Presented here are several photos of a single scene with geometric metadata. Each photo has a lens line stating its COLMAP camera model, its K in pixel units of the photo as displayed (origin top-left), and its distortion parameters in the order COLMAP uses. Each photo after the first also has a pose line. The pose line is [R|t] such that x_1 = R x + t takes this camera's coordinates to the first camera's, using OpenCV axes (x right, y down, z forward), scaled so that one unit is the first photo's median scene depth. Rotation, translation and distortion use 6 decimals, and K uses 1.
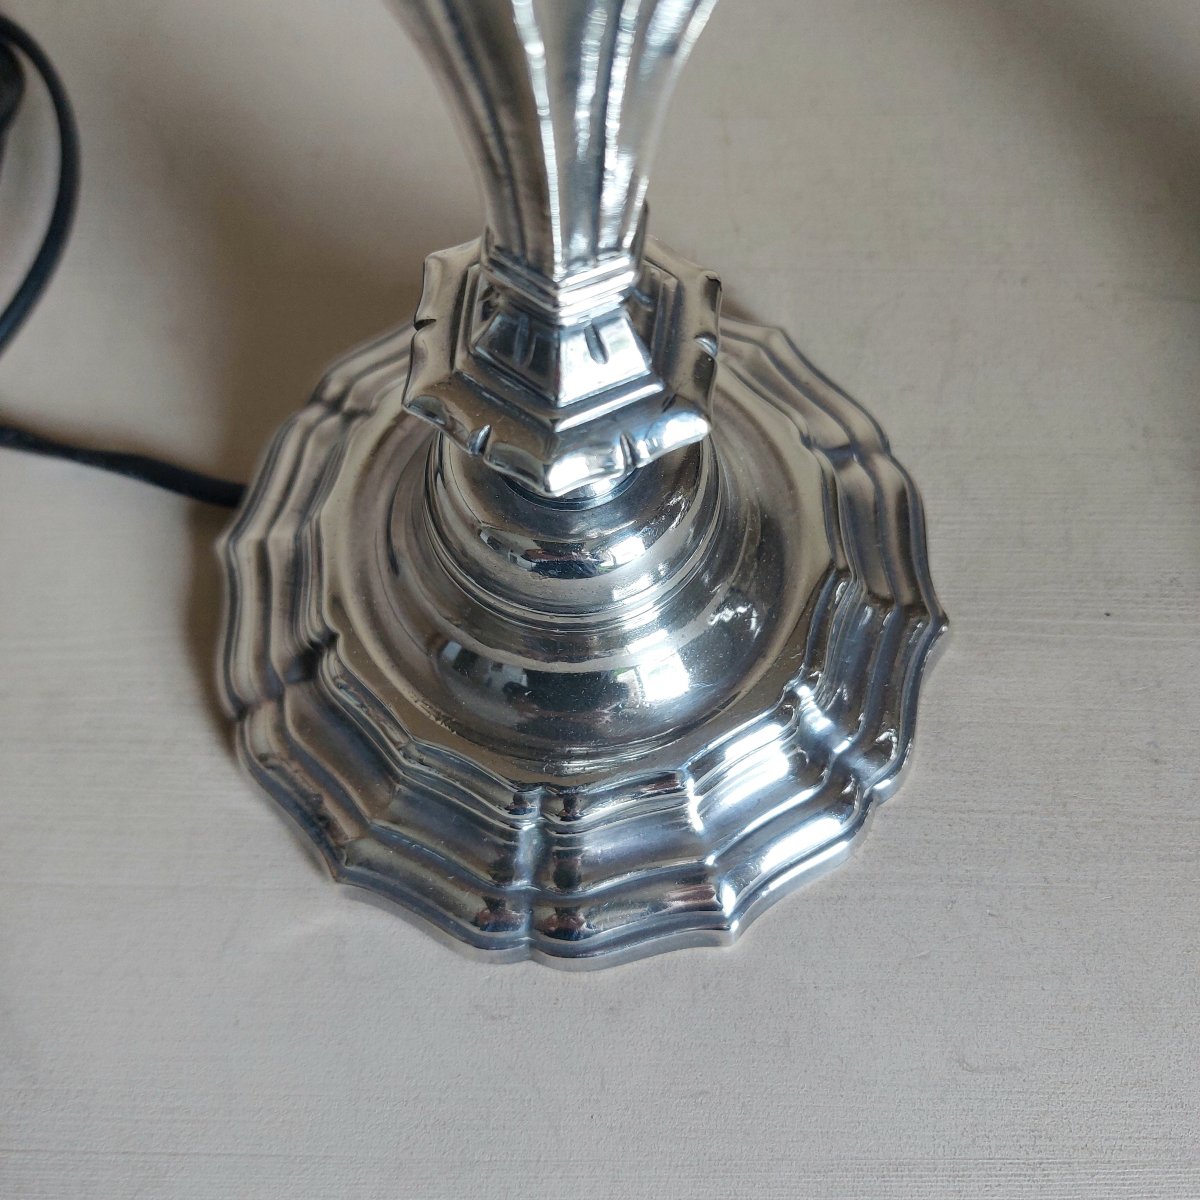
lens RADIAL K [[1190.4, 0, 600.0], [0, 1190.4, 600.0], [0, 0, 1]] dist [0.095777, -0.001076]
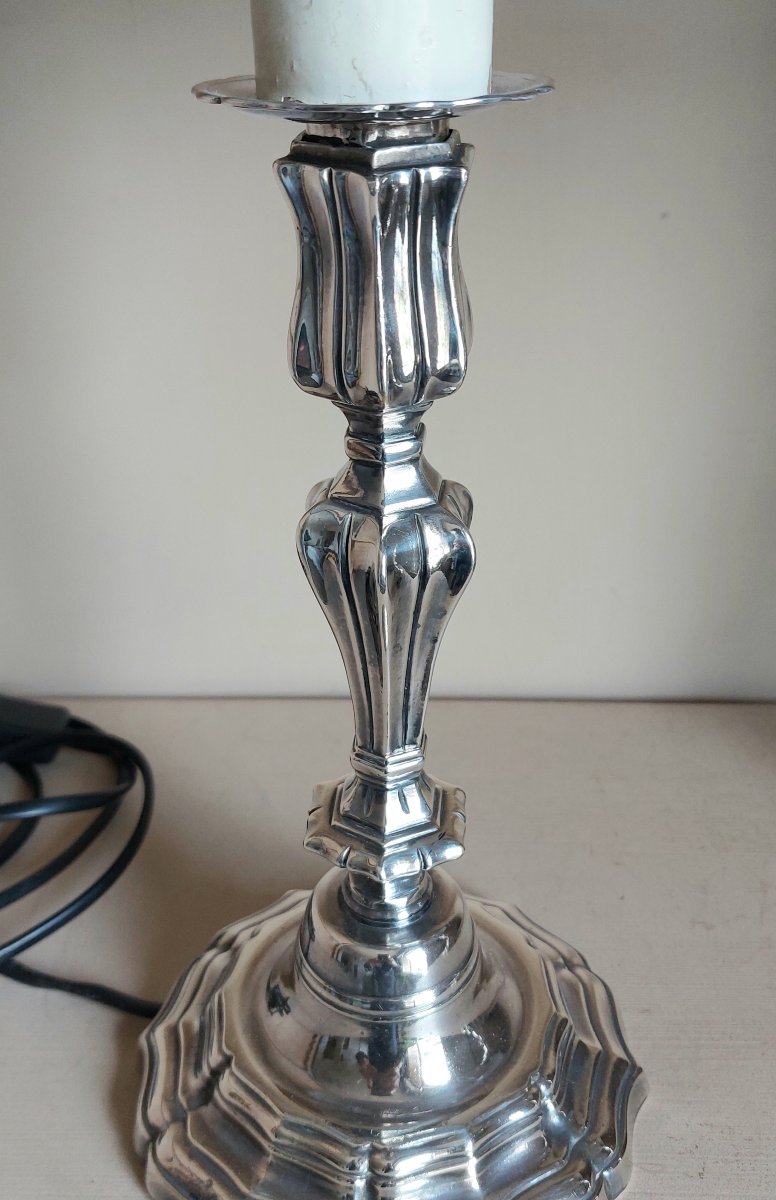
lens RADIAL K [[1101.8, 0, 387.2], [0, 1101.8, 556.9], [0, 0, 1]] dist [0.069773, -0.001014]
pose [[0.999807, -0.010289, 0.016743, -0.039415], [0.018857, 0.742076, -0.670050, 0.506658], [-0.005531, 0.670237, 0.742127, -0.471324]]
